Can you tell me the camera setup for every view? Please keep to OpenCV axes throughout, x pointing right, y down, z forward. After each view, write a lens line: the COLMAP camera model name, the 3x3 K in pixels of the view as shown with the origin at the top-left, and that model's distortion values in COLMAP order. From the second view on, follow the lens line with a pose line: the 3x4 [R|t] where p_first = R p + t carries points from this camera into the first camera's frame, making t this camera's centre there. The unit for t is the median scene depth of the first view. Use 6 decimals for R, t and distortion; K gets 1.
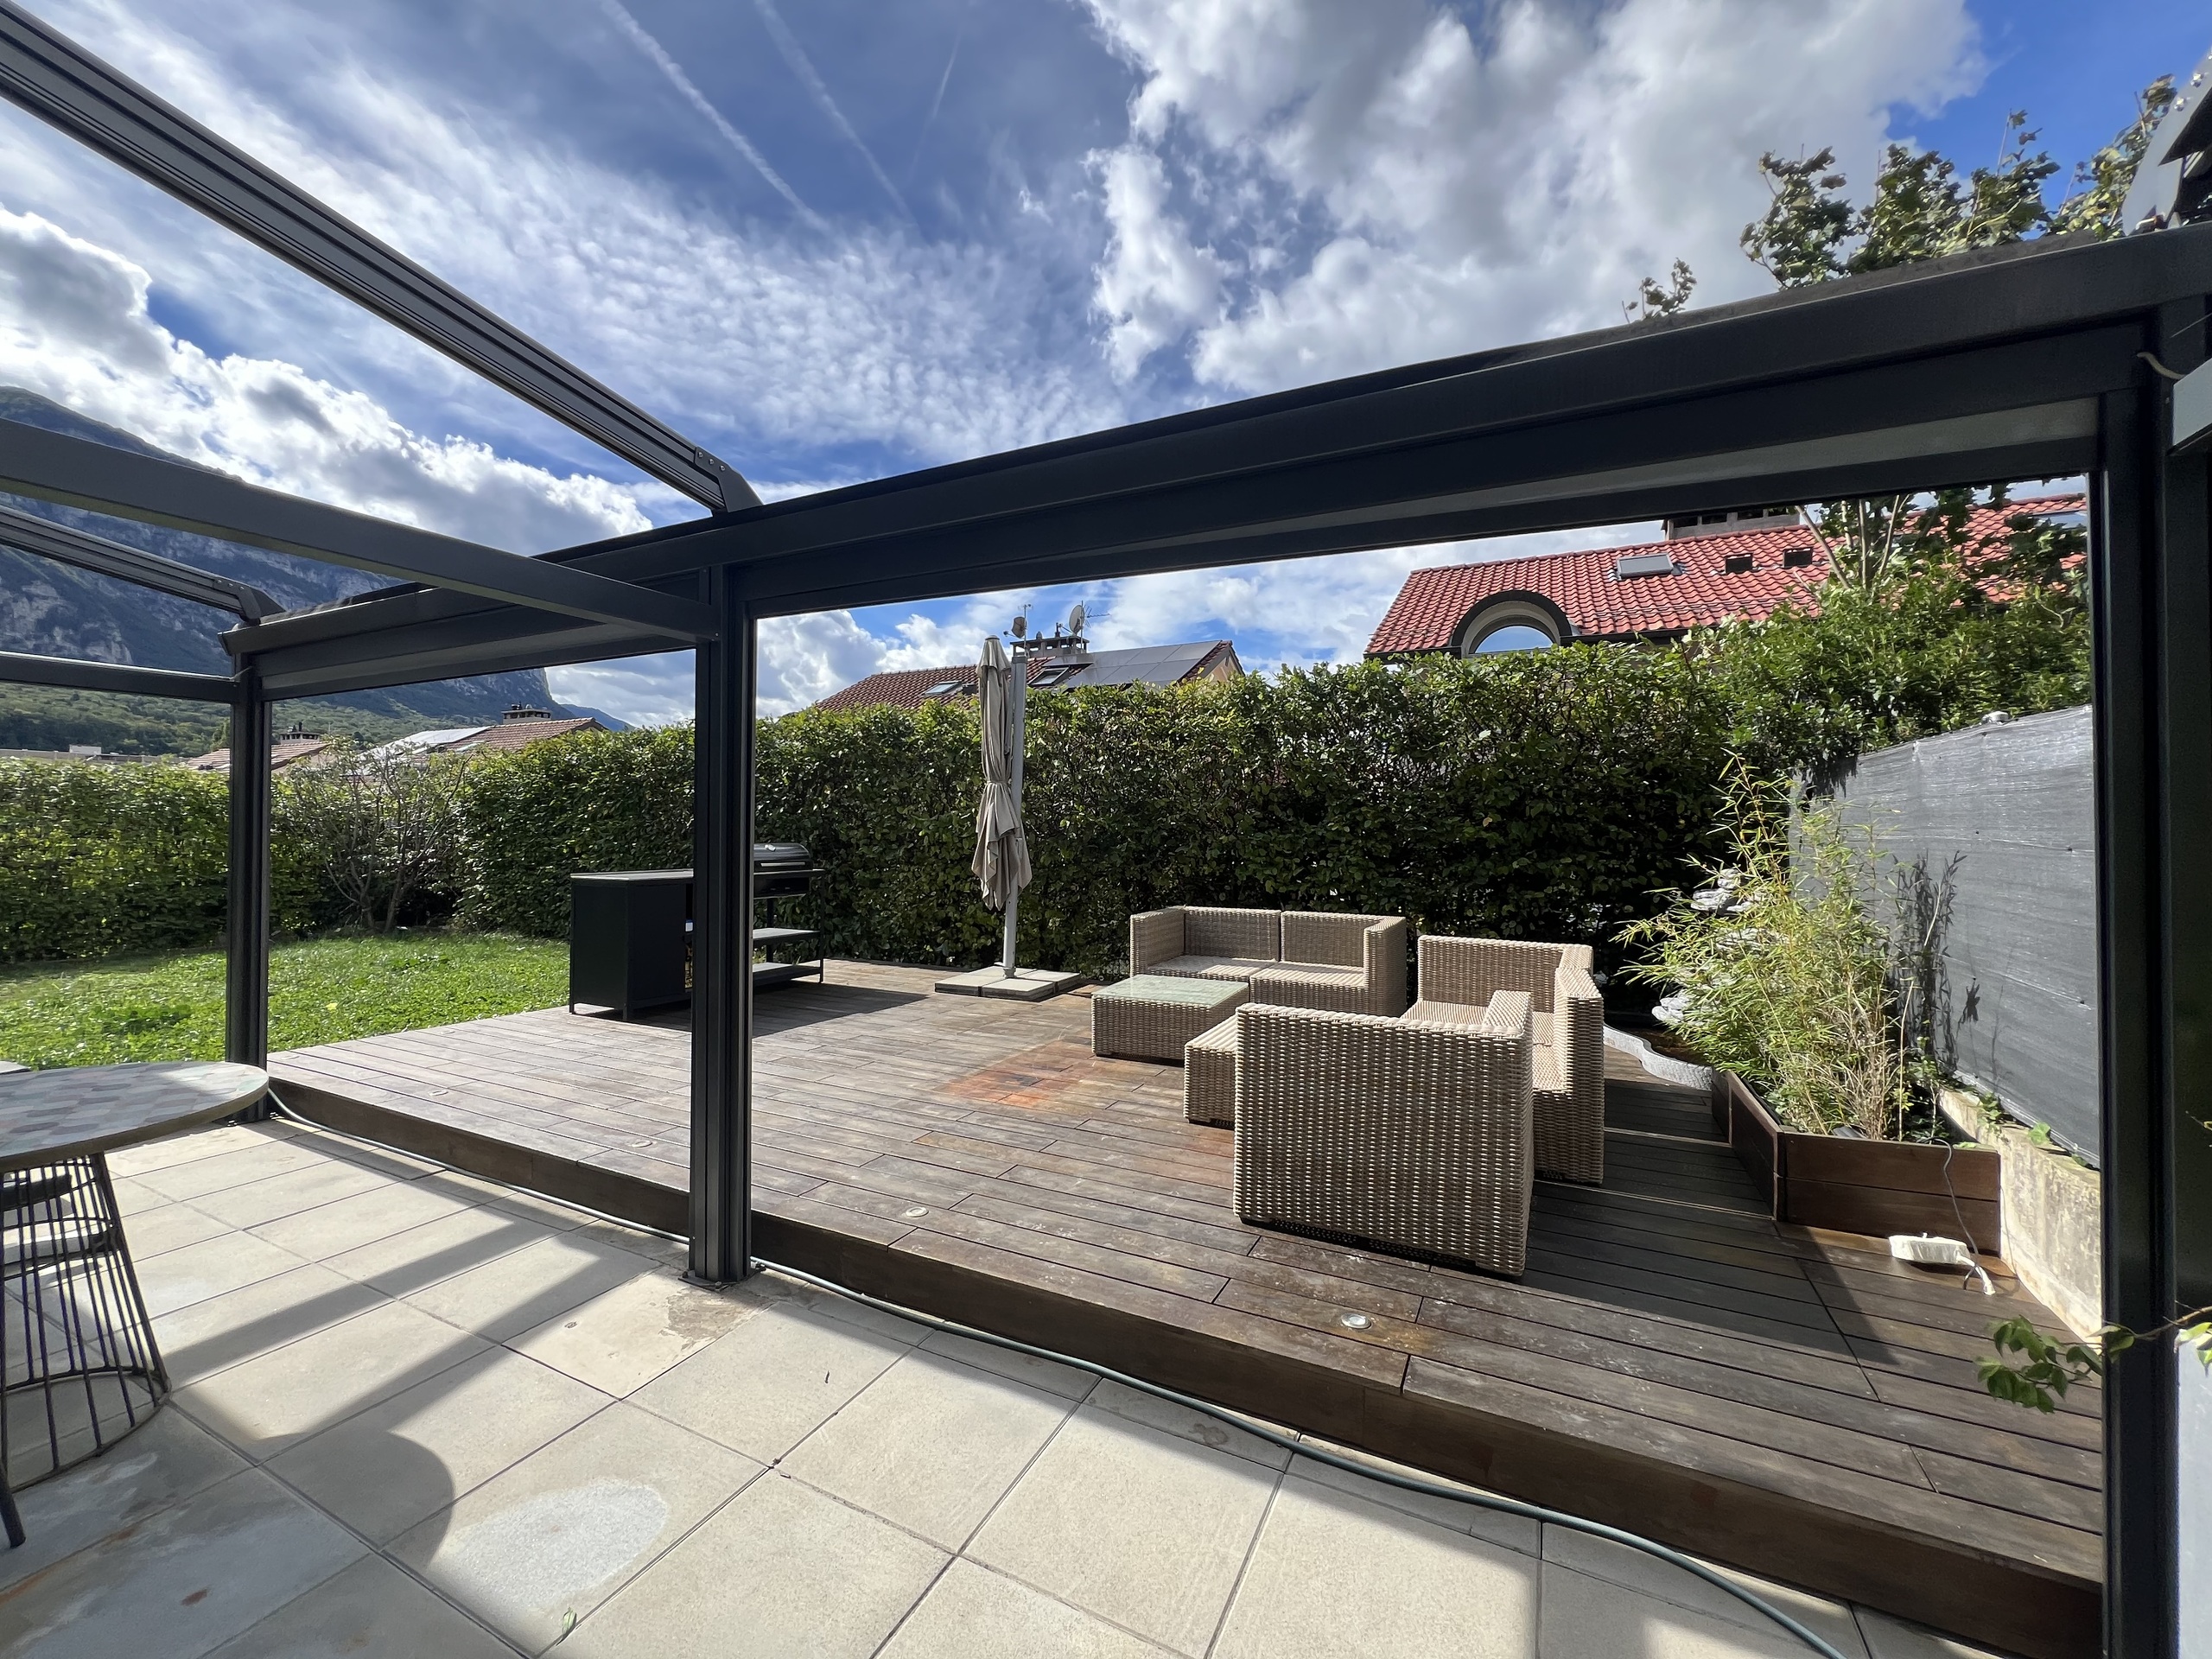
lens RADIAL K [[892.3, 0, 1107.9], [0, 892.3, 835.9], [0, 0, 1]] dist [0.000732, 0.000095]
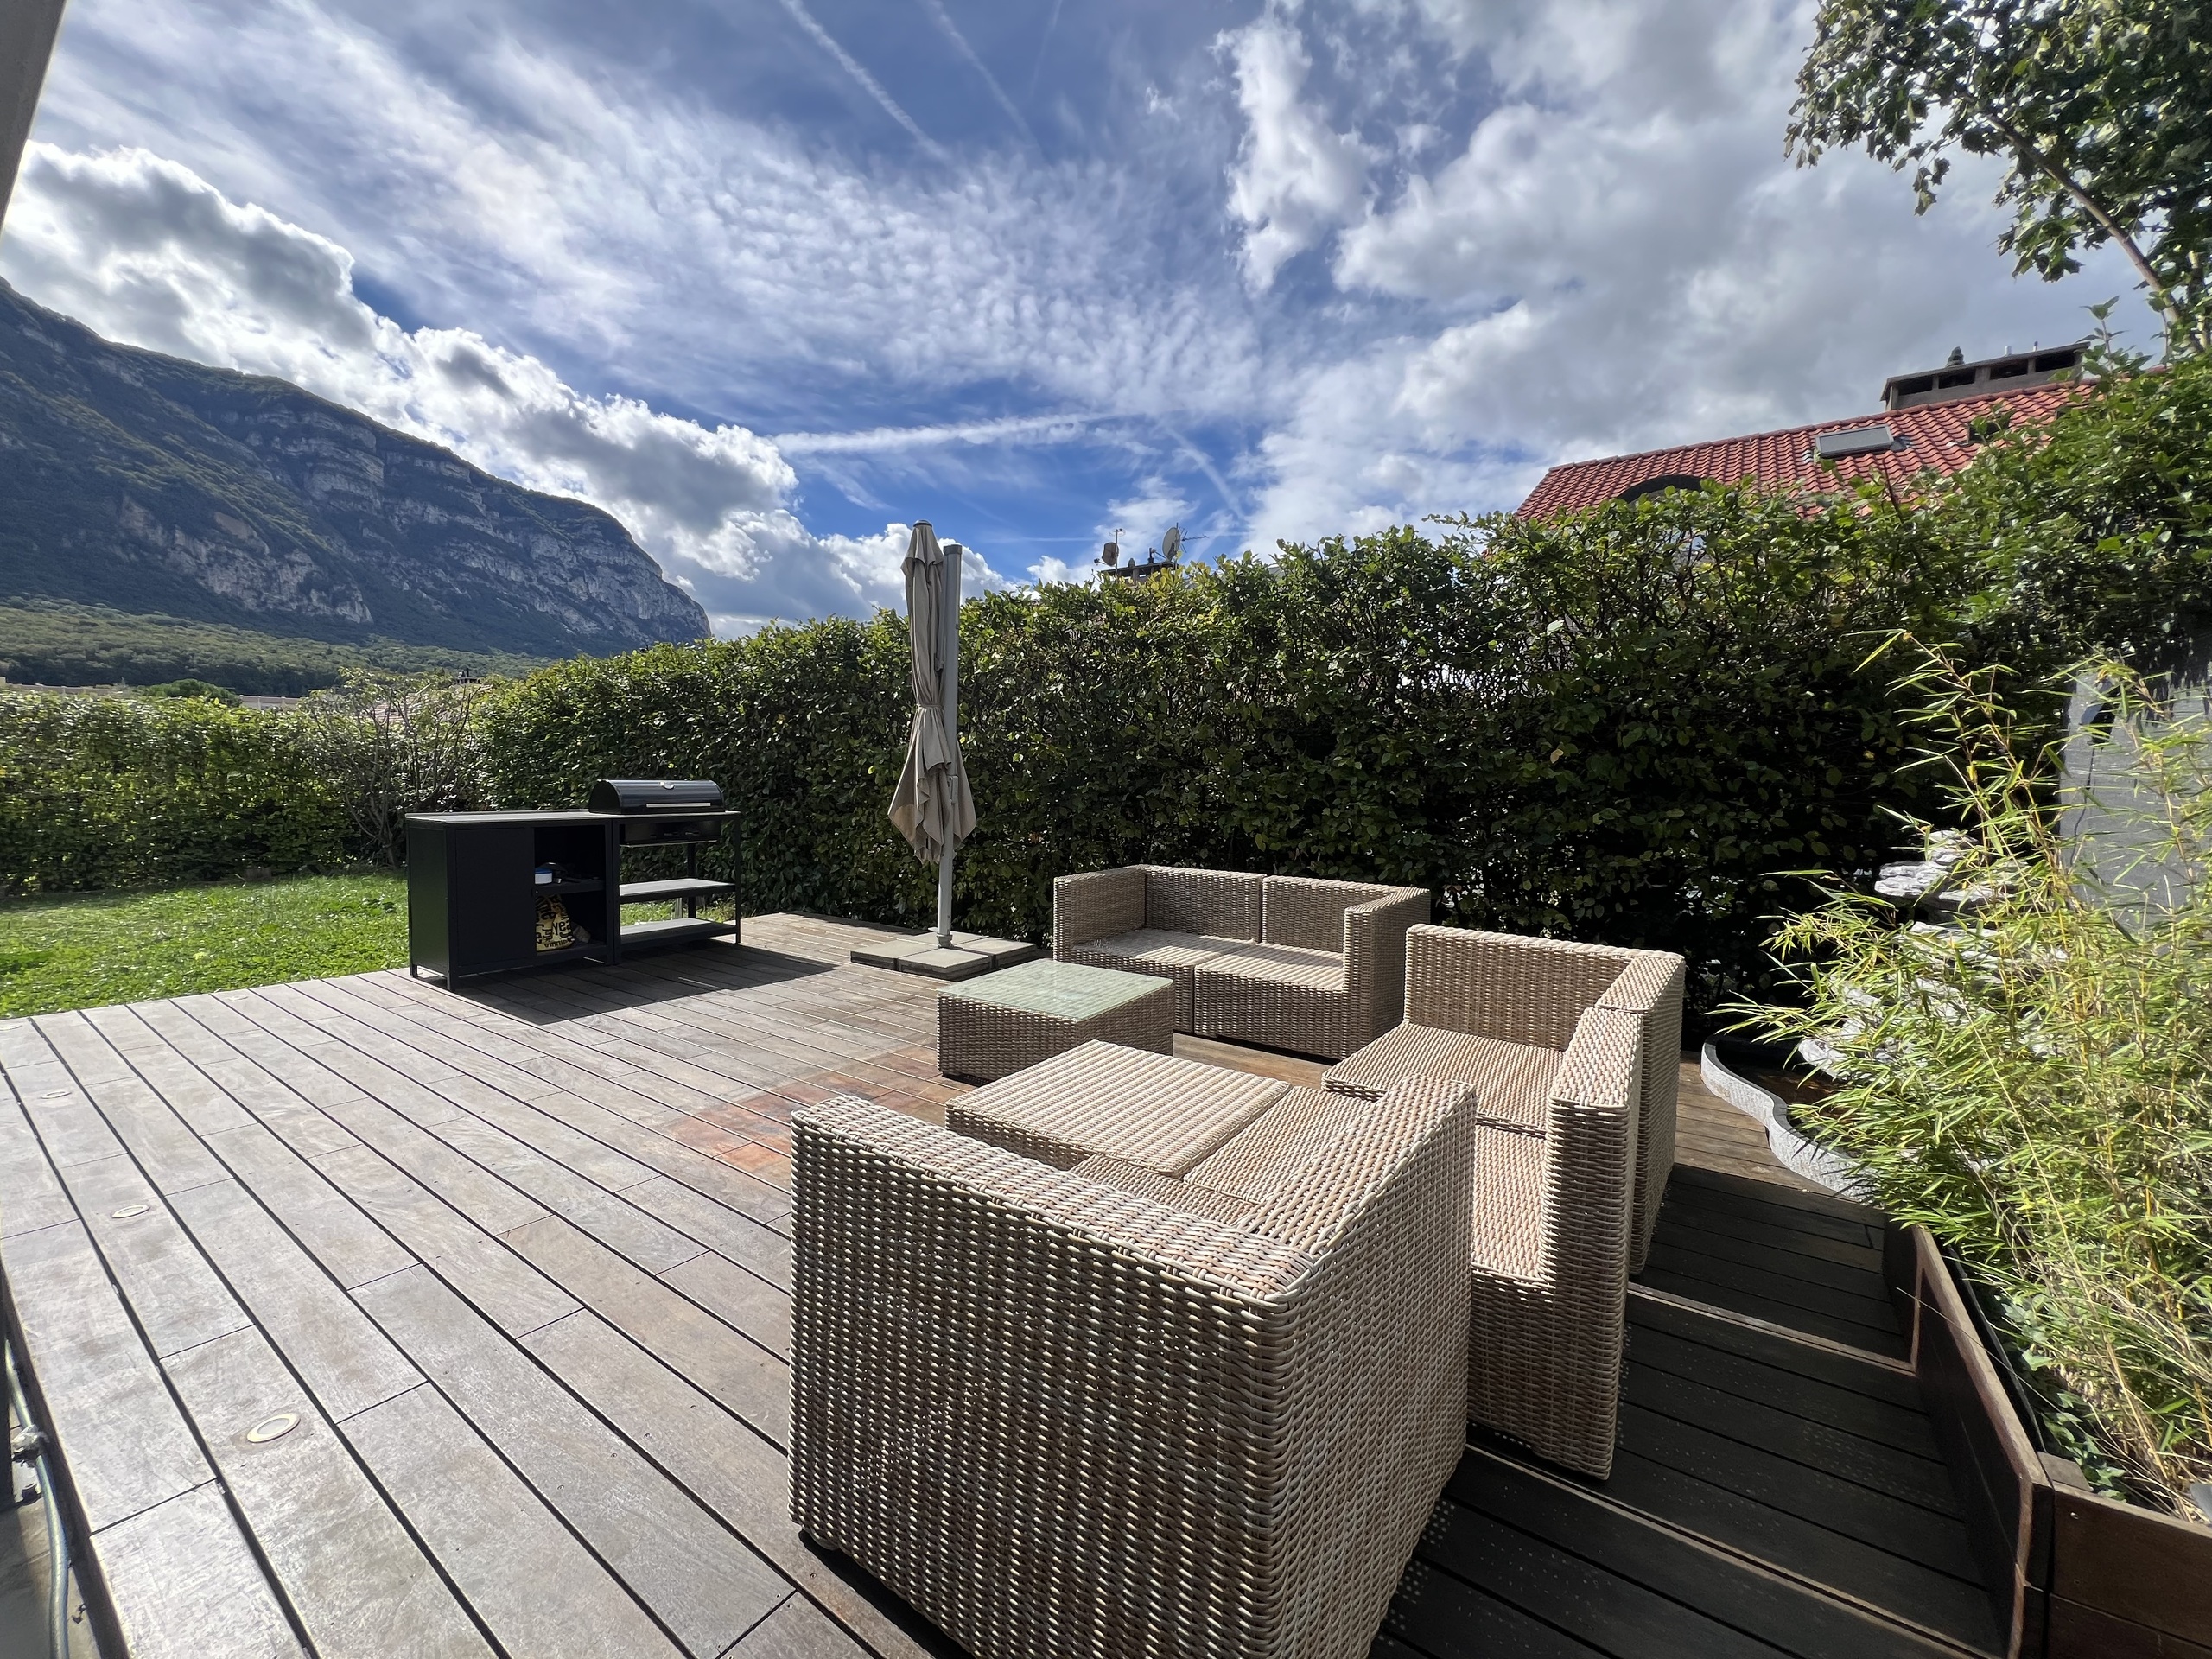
lens RADIAL K [[892.4, 0, 1104.5], [0, 892.4, 820.5], [0, 0, 1]] dist [0.000599, 0.000517]
pose [[0.988454, 0.013538, -0.150913, 0.097260], [-0.006299, 0.998811, 0.048341, 0.001836], [0.151388, -0.046833, 0.987364, 0.137315]]
